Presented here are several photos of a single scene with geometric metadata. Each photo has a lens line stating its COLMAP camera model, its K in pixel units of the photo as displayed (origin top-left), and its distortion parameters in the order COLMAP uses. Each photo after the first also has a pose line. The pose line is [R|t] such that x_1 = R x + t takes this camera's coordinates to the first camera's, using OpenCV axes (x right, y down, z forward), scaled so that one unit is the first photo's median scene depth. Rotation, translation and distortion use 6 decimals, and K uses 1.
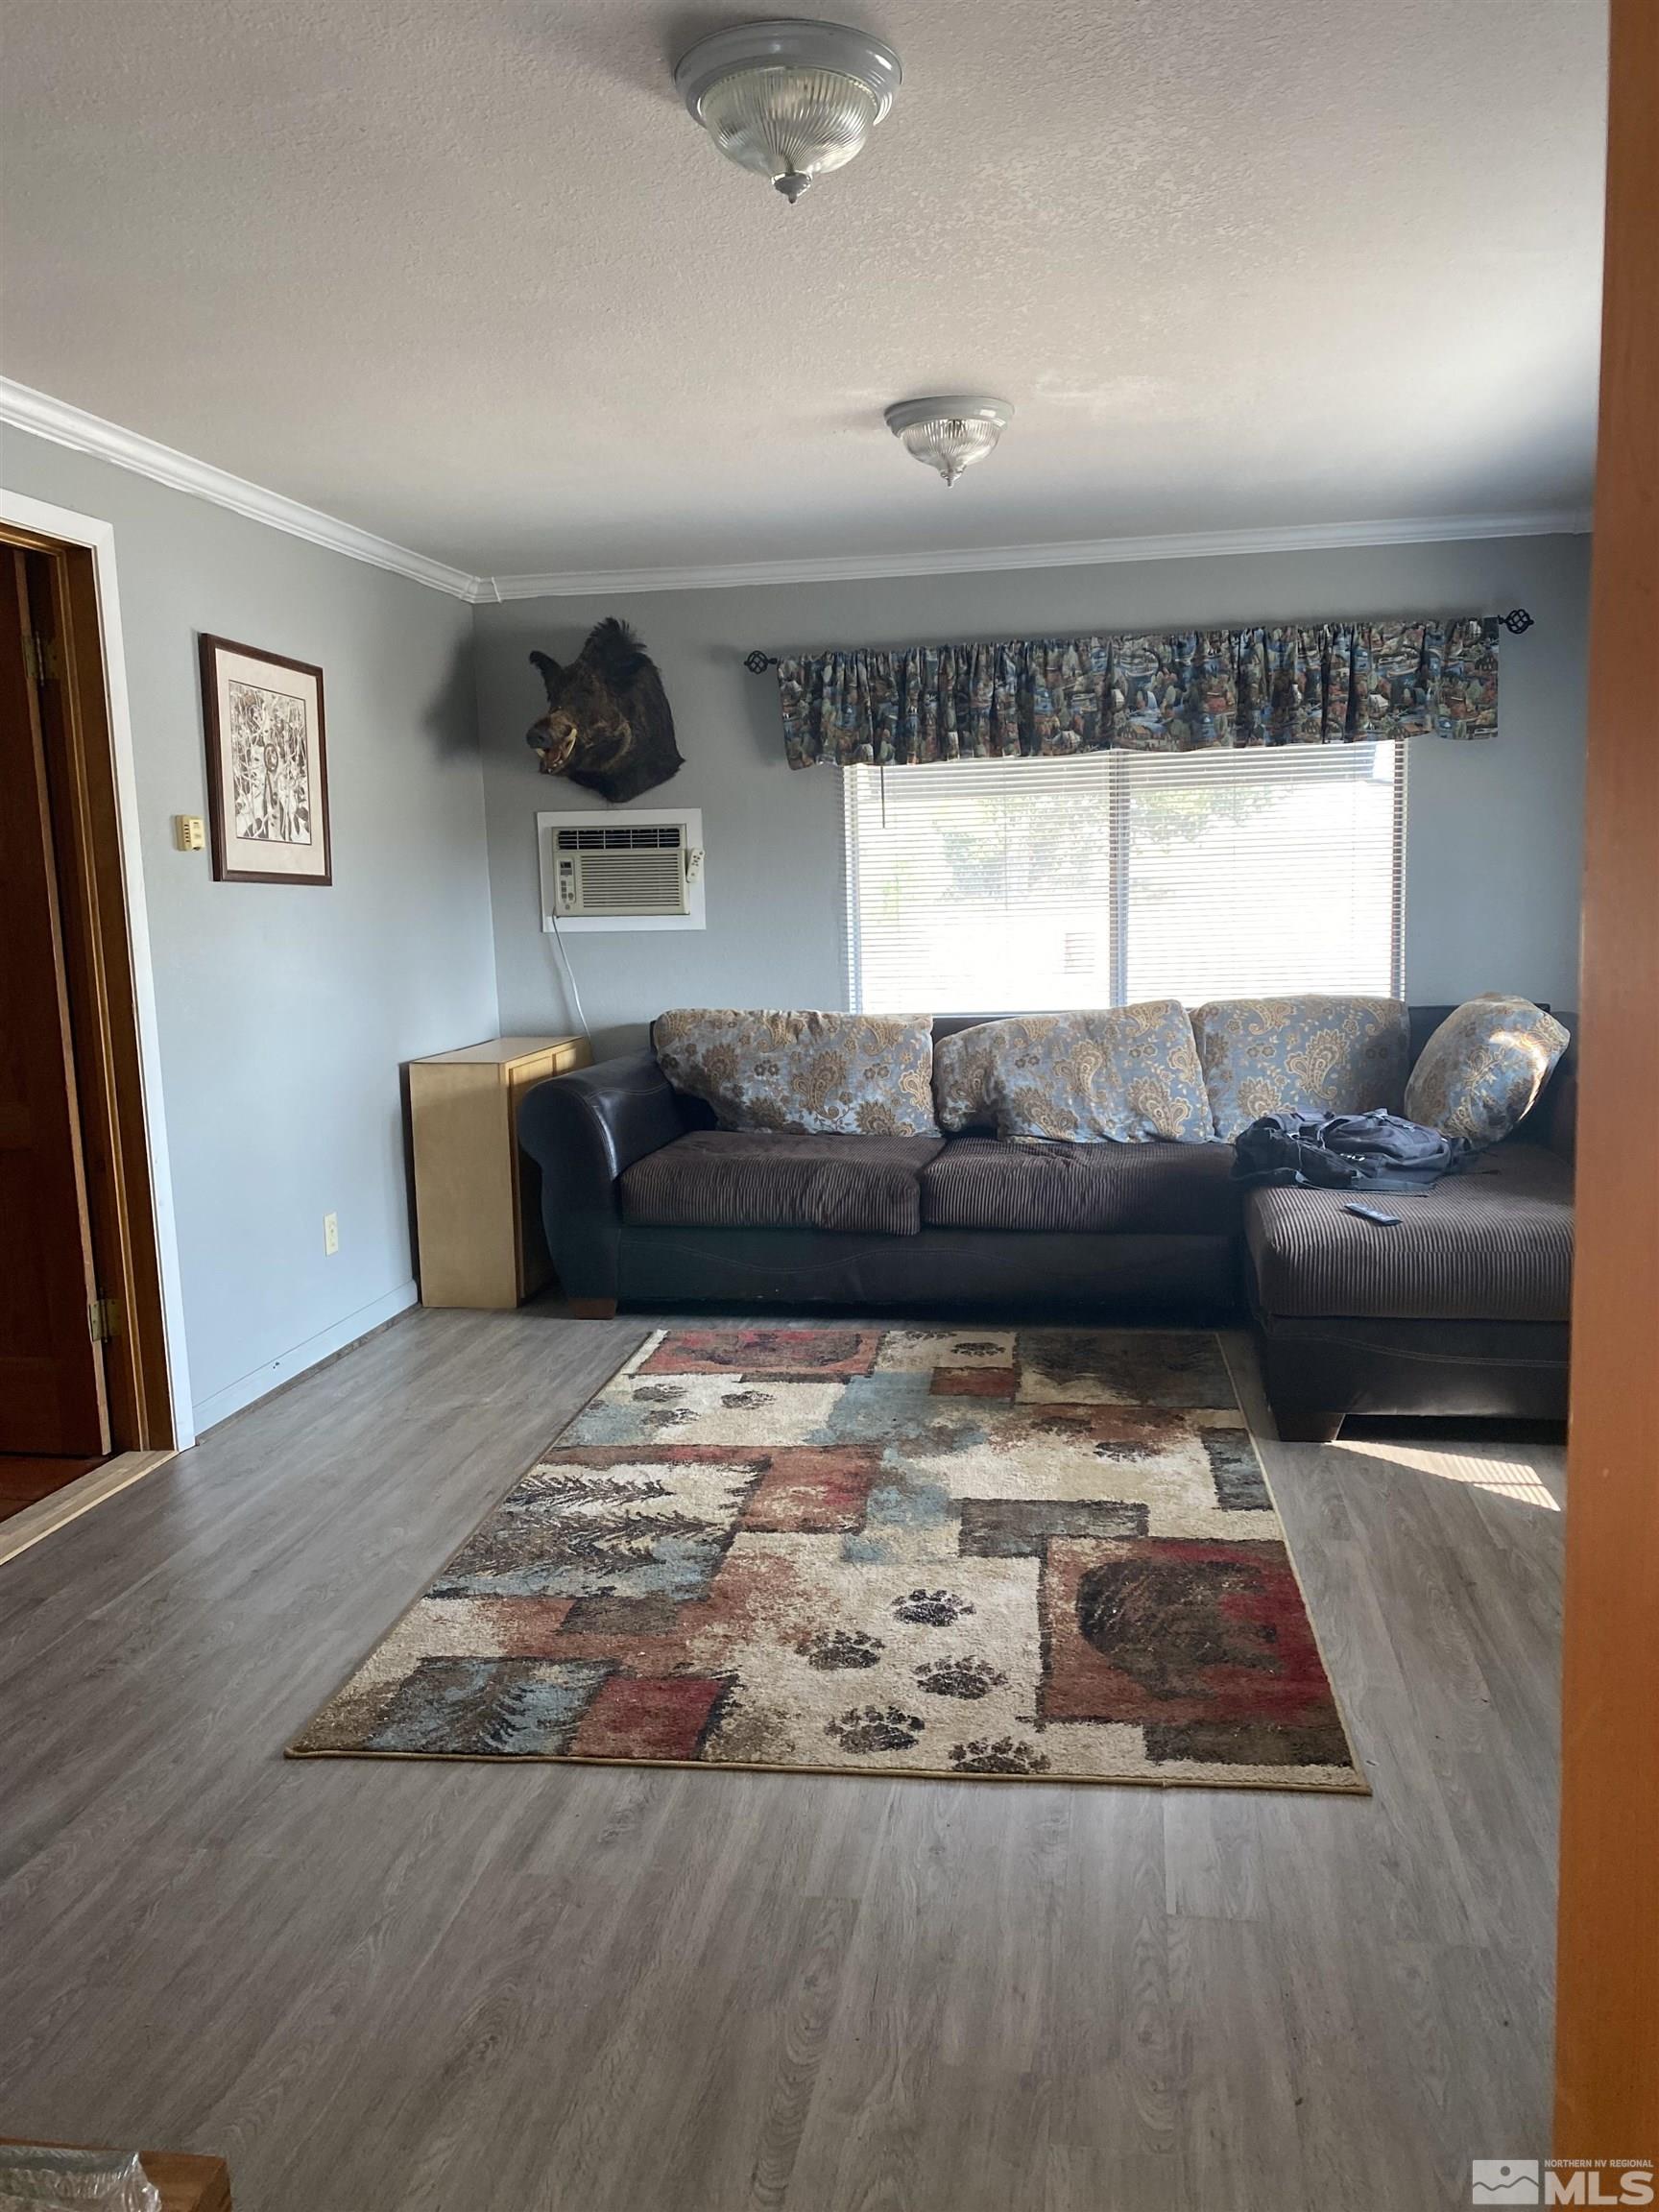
lens RADIAL K [[1696.1, 0, 819.5], [0, 1696.1, 1112.8], [0, 0, 1]] dist [0.036856, 0.000280]
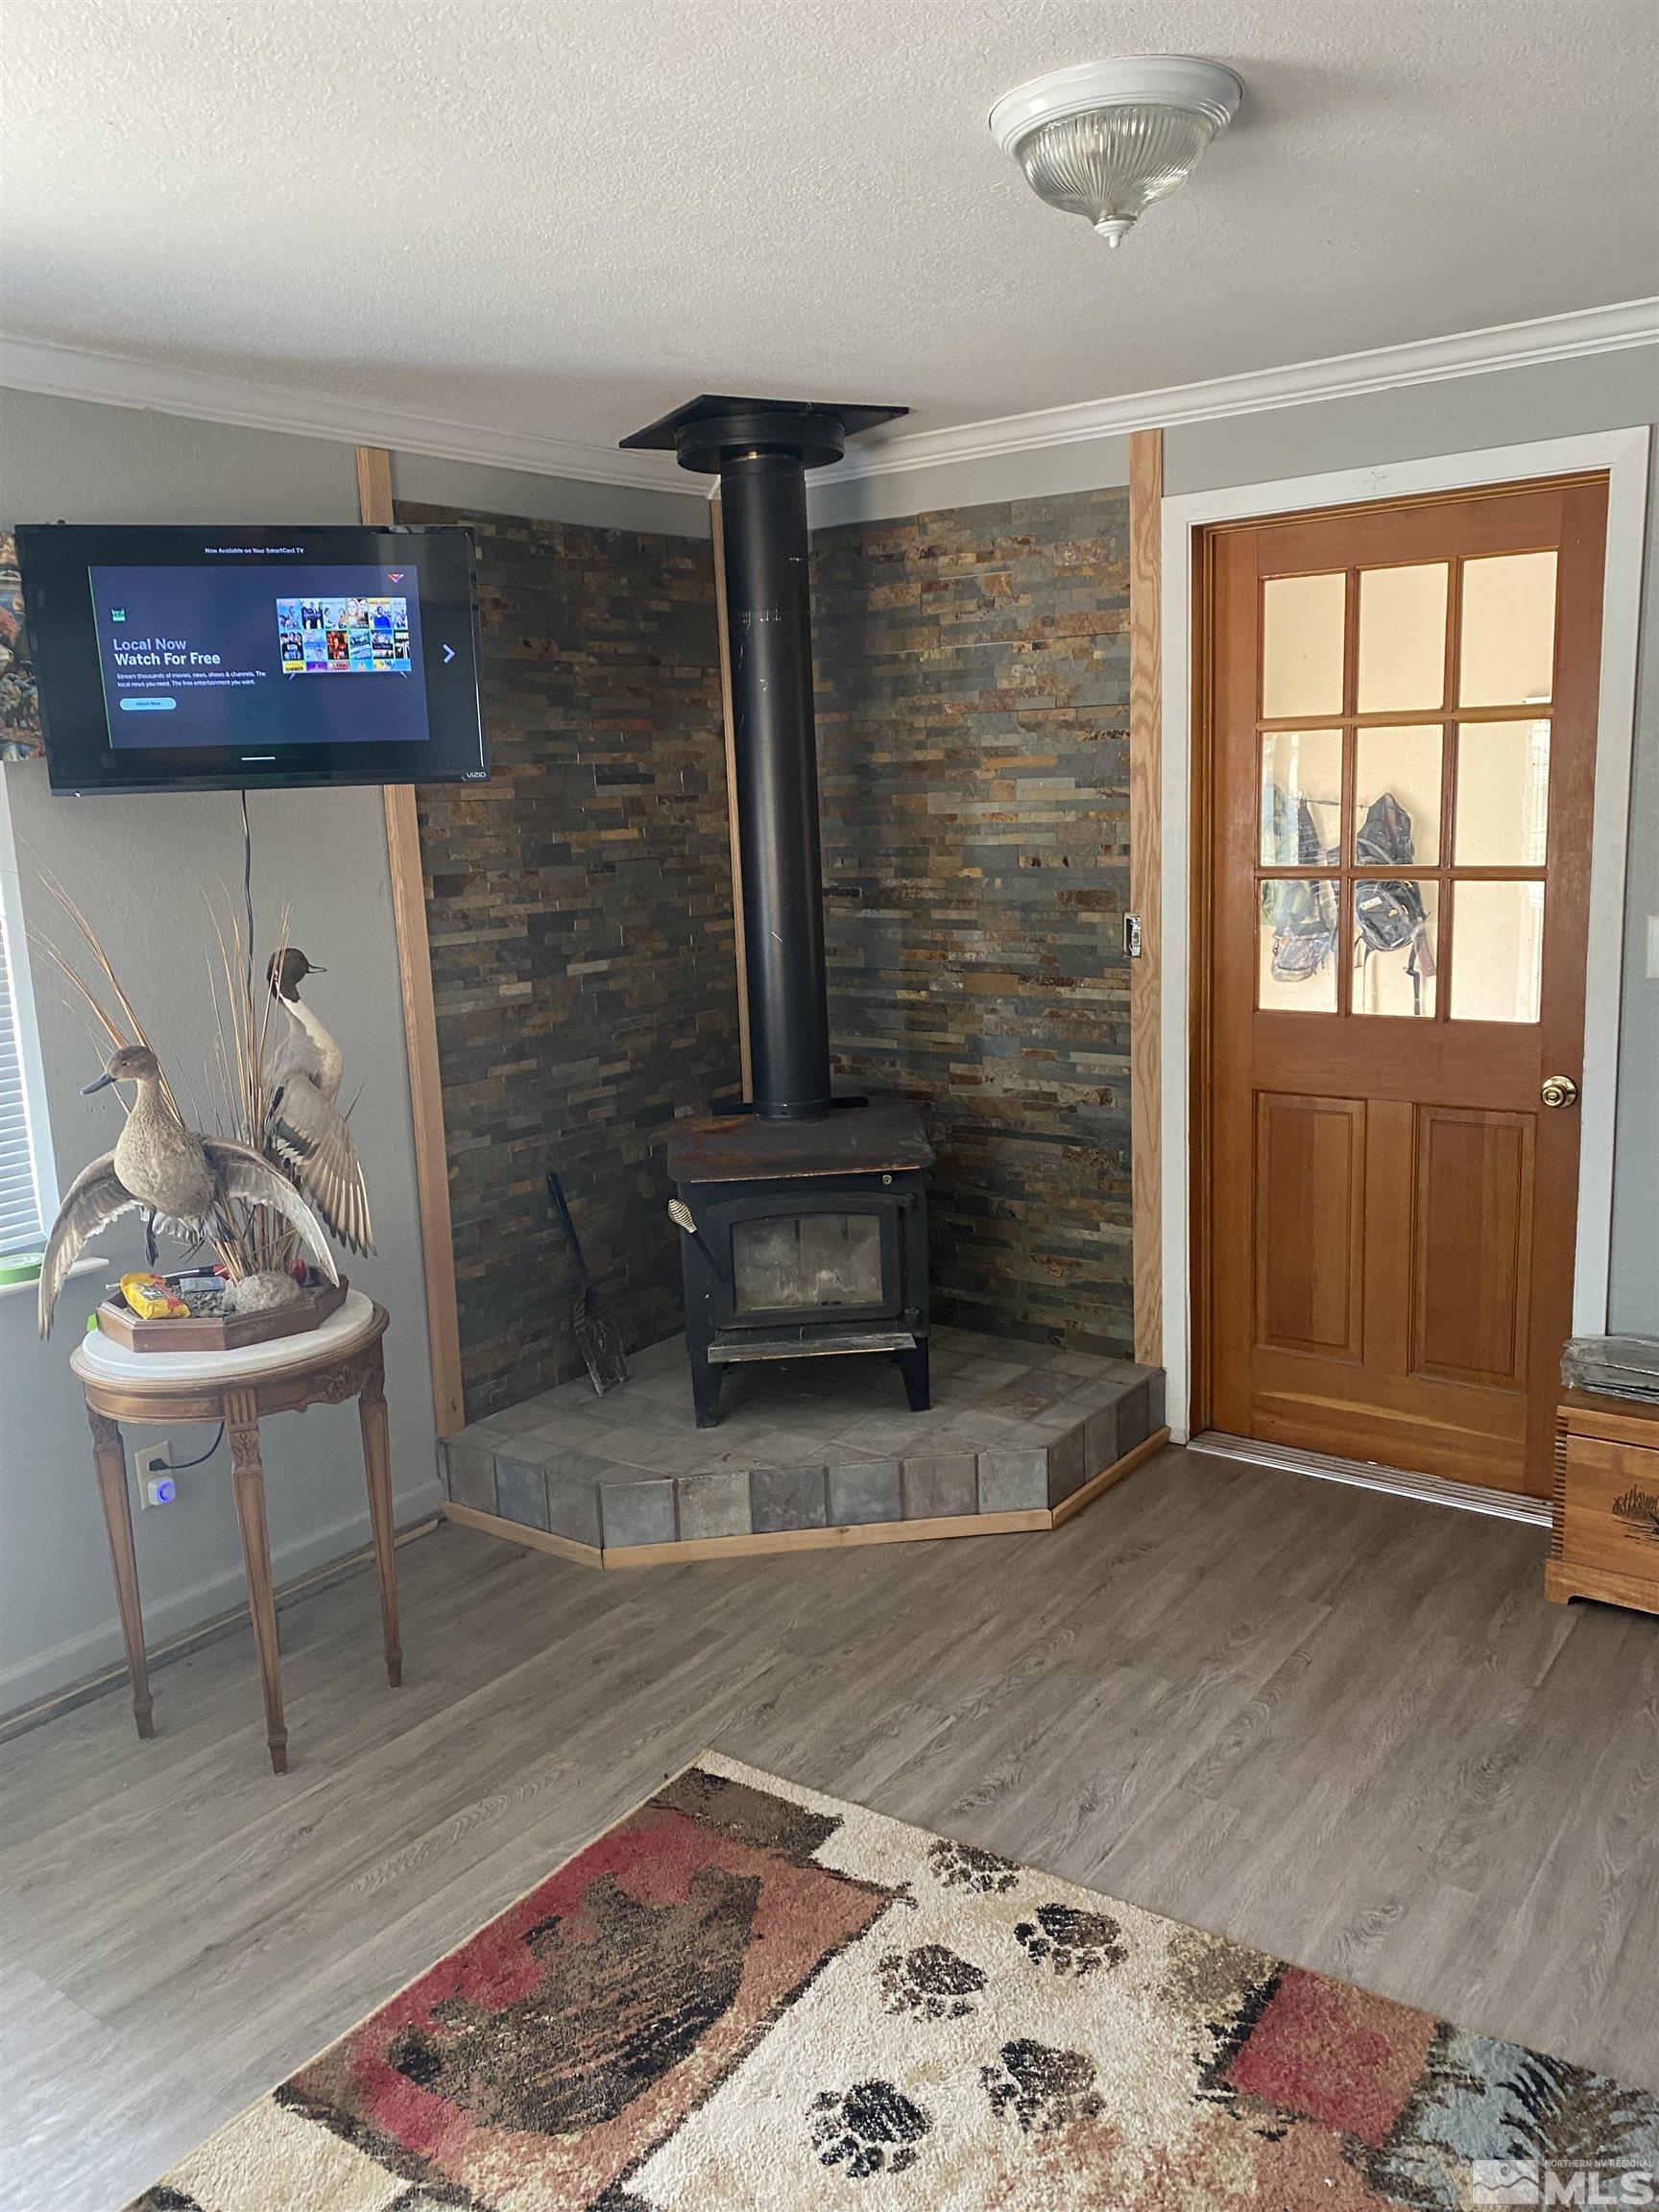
lens RADIAL K [[1696.1, 0, 827.7], [0, 1696.1, 1105.8], [0, 0, 1]] dist [0.036856, 0.000280]
pose [[-0.895053, -0.024565, 0.445282, -0.230252], [0.125386, 0.944342, 0.304133, -0.320465], [-0.427970, 0.328048, -0.842156, 1.596182]]
